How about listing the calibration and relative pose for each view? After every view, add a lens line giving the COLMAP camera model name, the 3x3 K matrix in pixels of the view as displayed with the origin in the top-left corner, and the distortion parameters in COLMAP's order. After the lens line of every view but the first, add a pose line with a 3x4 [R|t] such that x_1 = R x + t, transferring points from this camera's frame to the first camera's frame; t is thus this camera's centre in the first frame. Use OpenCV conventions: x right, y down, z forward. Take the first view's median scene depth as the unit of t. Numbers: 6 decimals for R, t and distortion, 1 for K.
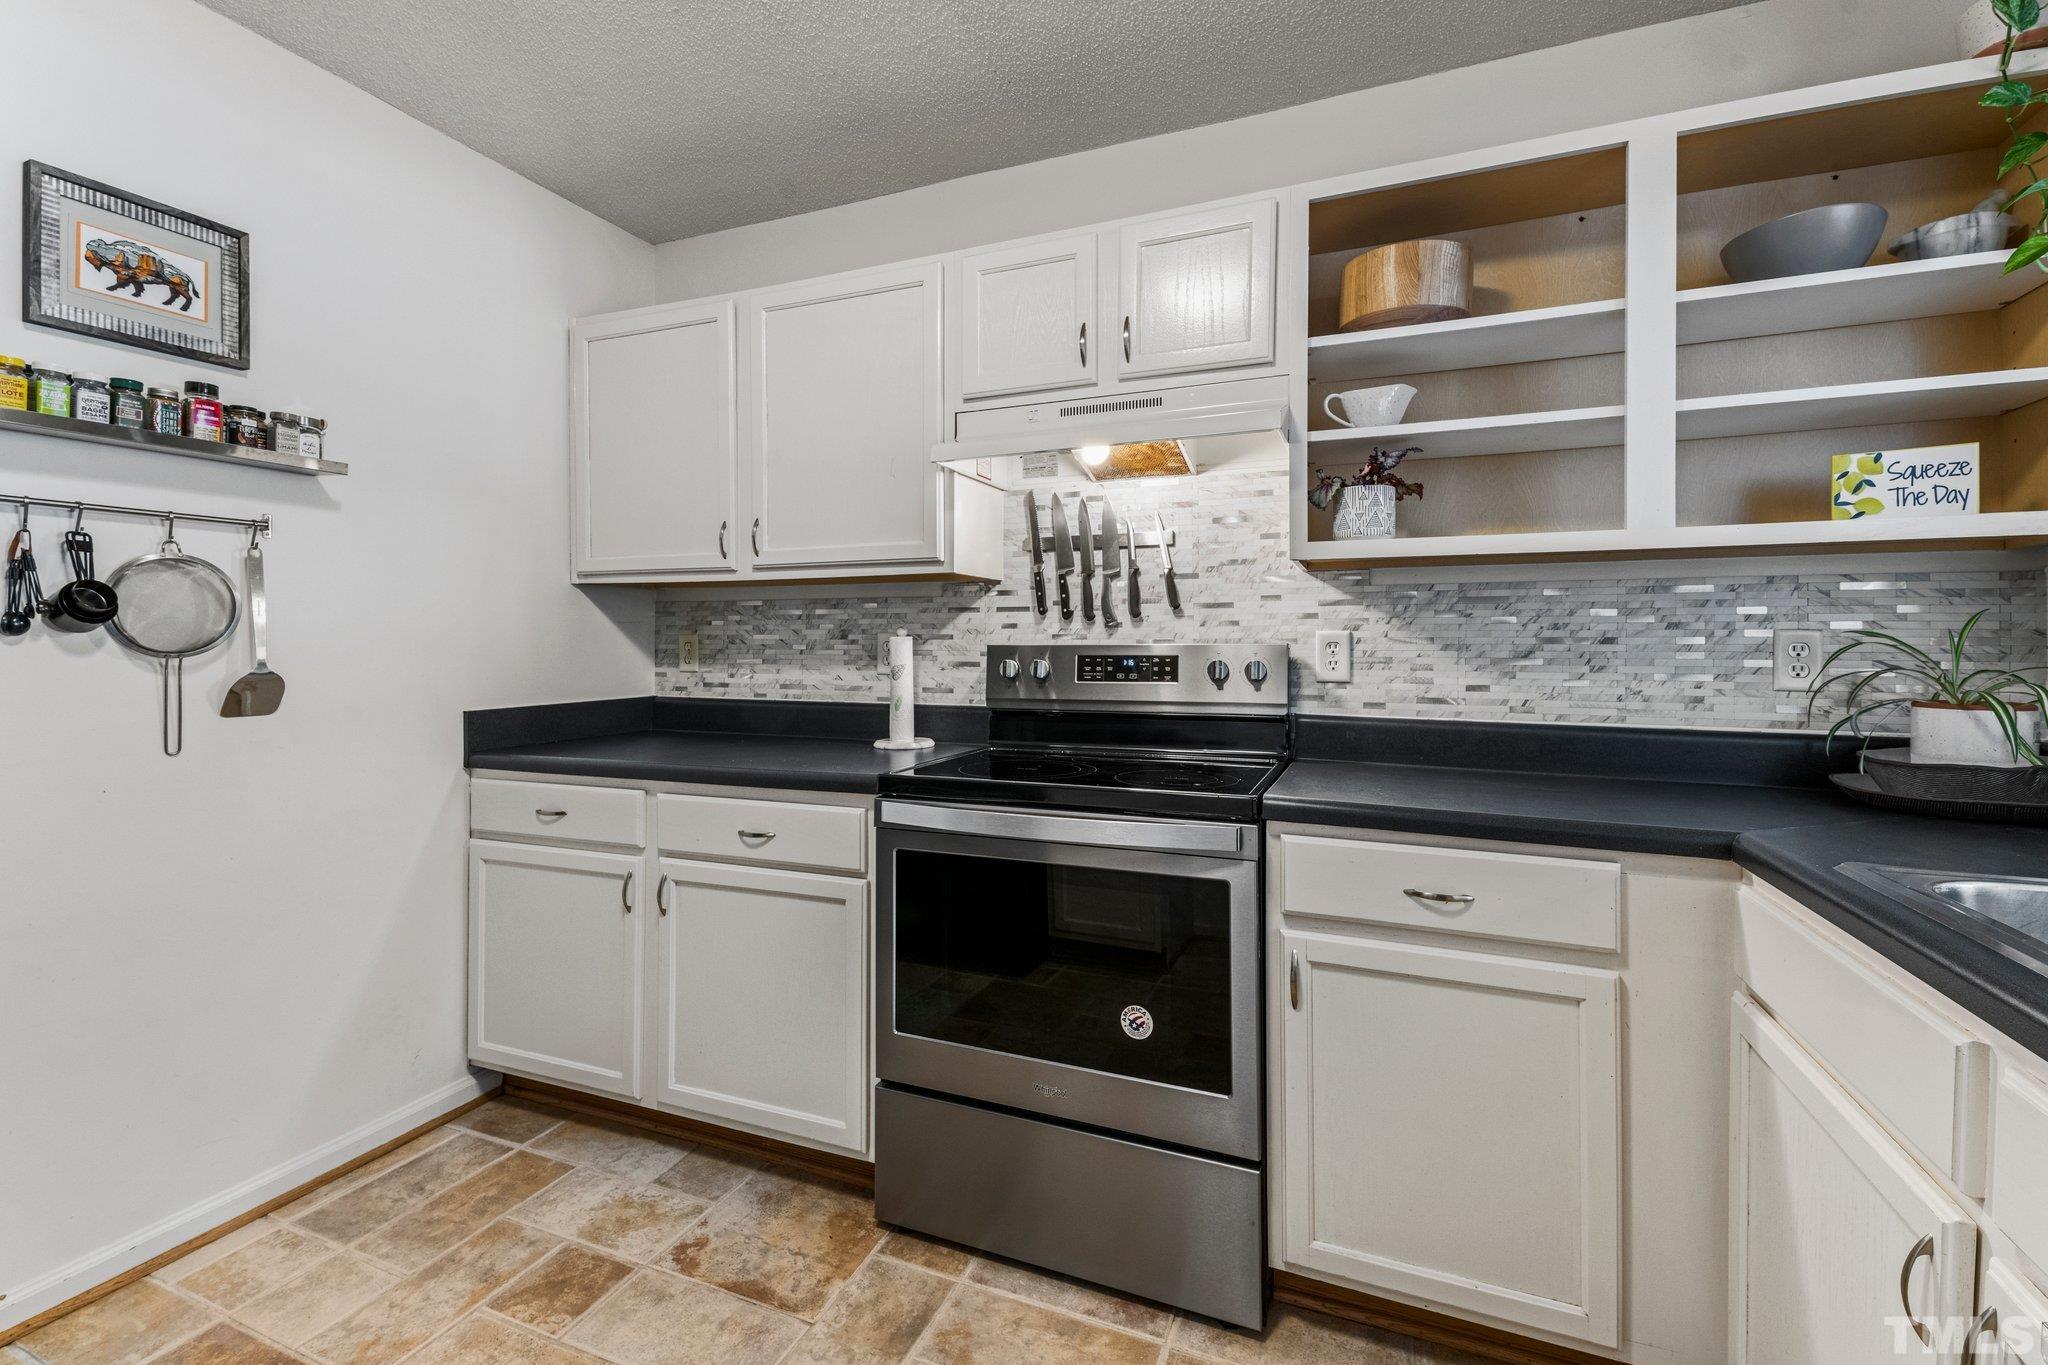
lens RADIAL K [[897.4, 0, 1004.8], [0, 897.4, 638.0], [0, 0, 1]] dist [0.038820, -0.018780]
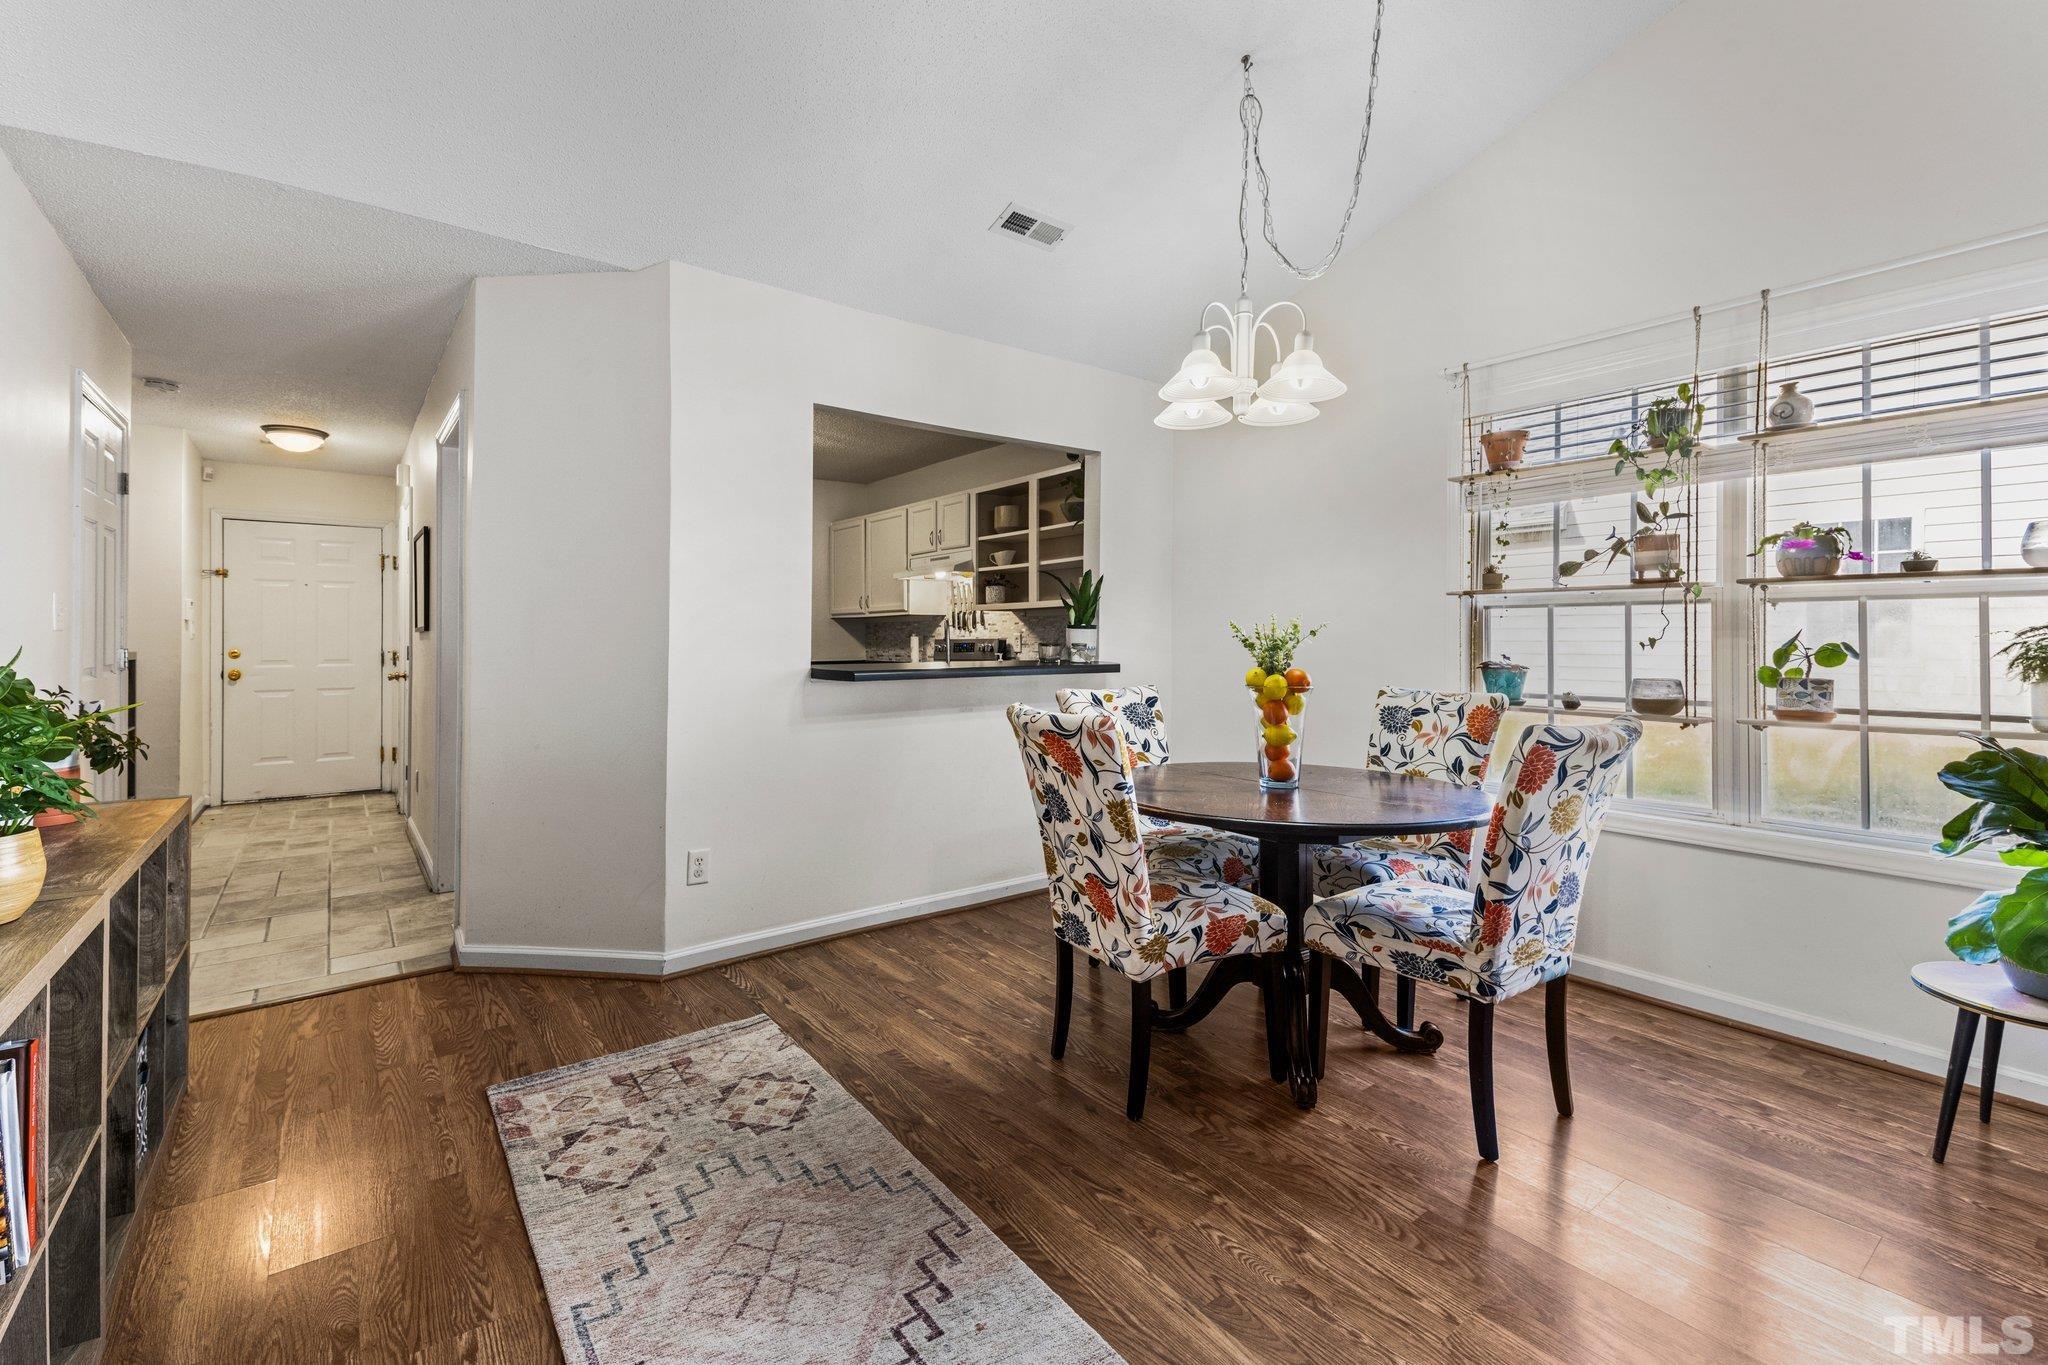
lens RADIAL K [[879.6, 0, 1006.5], [0, 879.6, 638.3], [0, 0, 1]] dist [0.037282, -0.016390]
pose [[0.866234, -0.006496, -0.499596, 1.746916], [0.007663, 0.999971, 0.000285, 0.006103], [0.499579, -0.004076, 0.866258, -1.397657]]
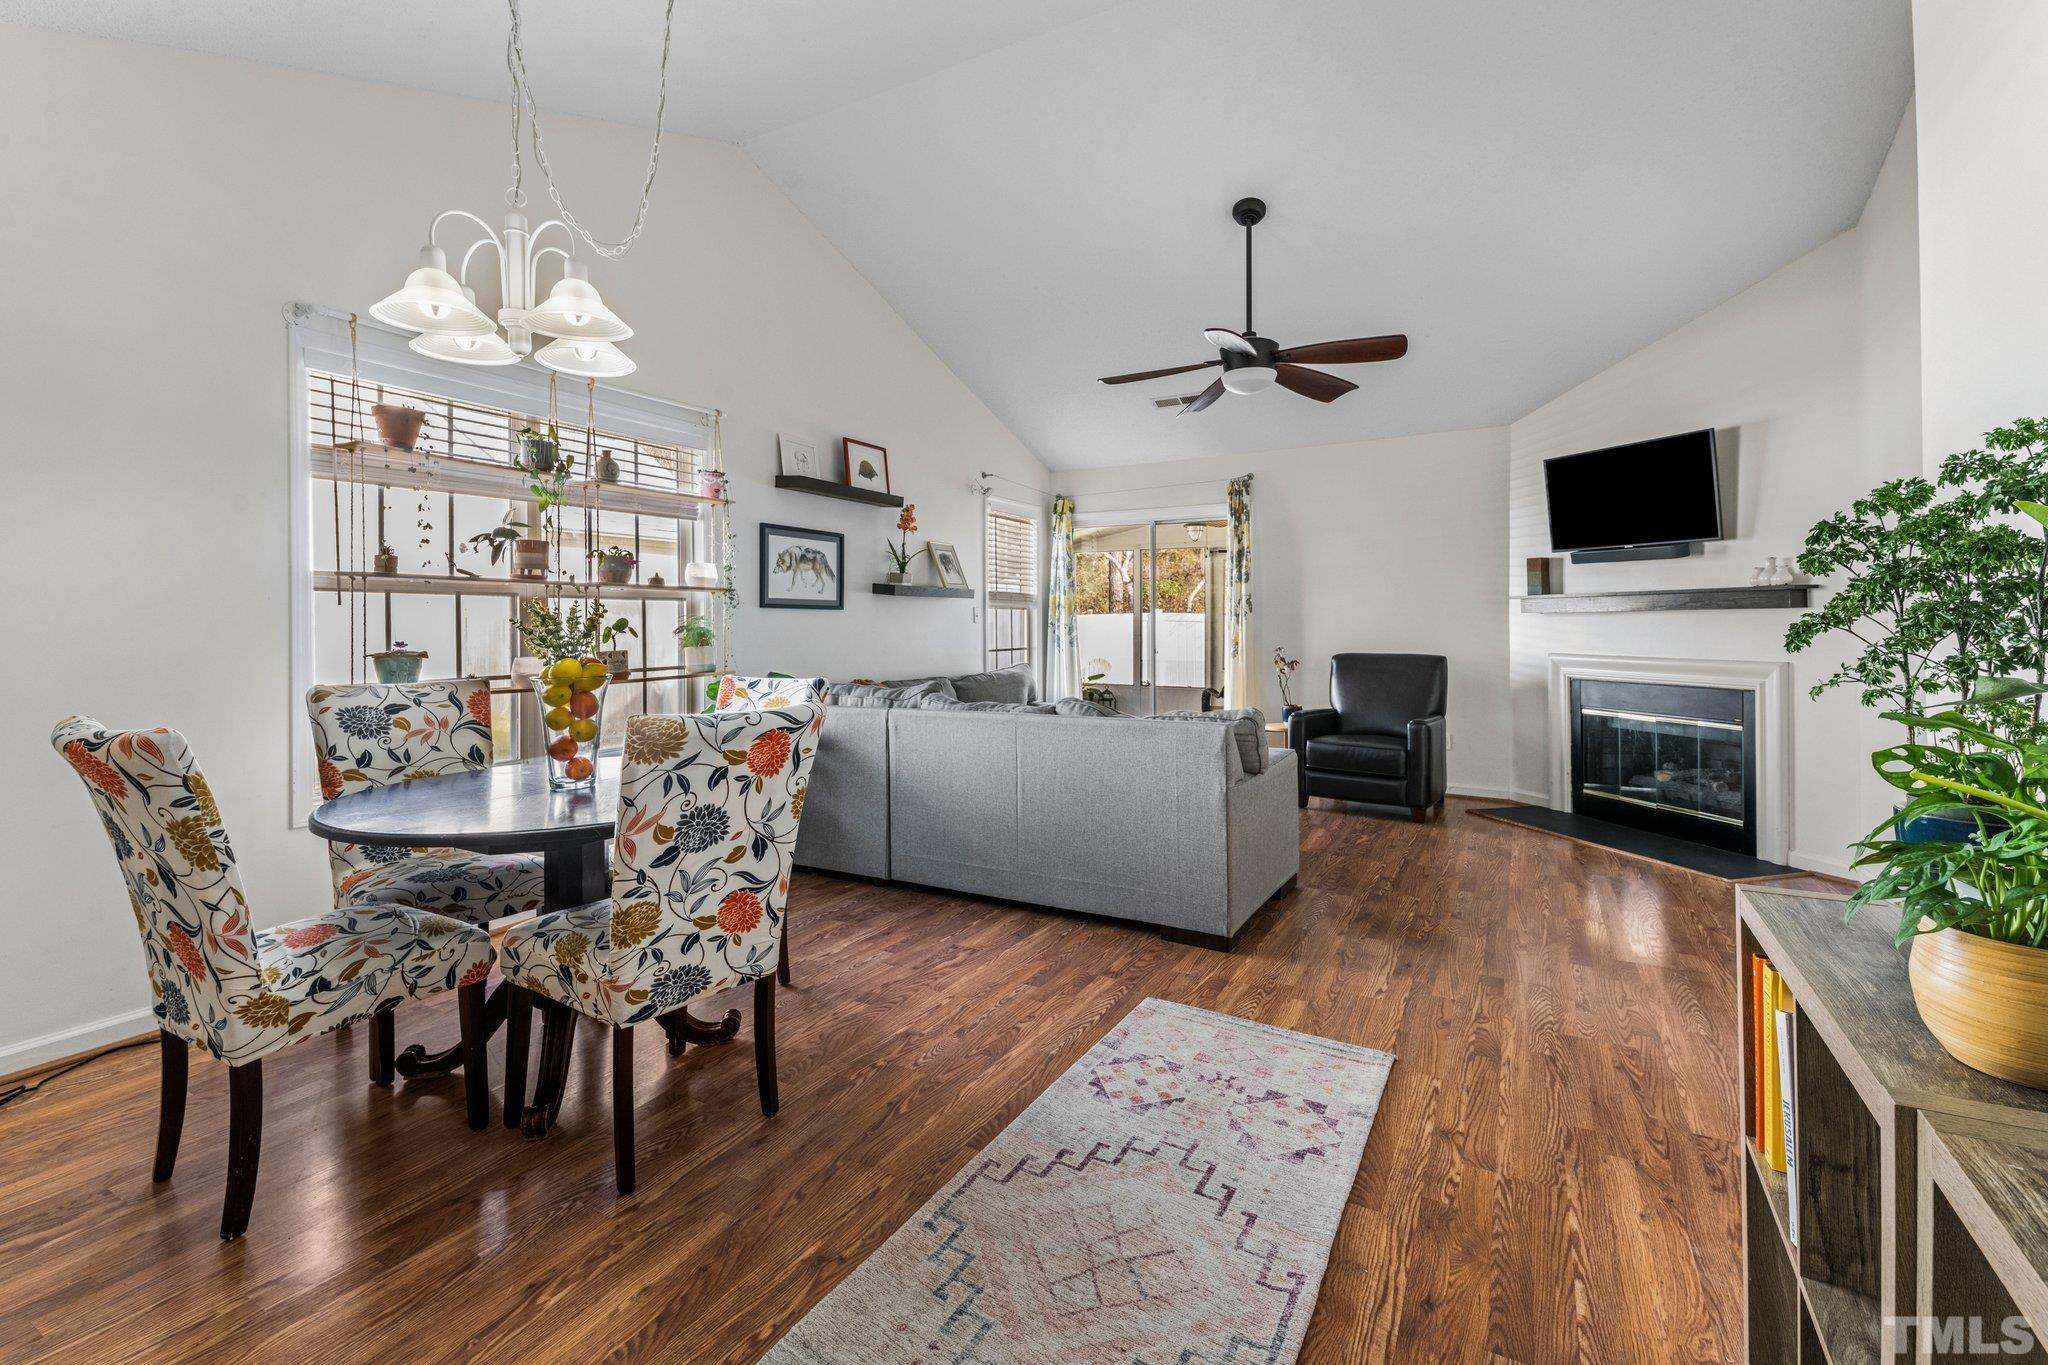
lens RADIAL K [[891.8, 0, 1024.8], [0, 891.8, 616.9], [0, 0, 1]] dist [0.031446, -0.000030]
pose [[0.108708, 0.000141, 0.994074, 0.345814], [-0.001599, 0.999999, 0.000033, -0.001289], [-0.994072, -0.001593, 0.108708, -0.819433]]
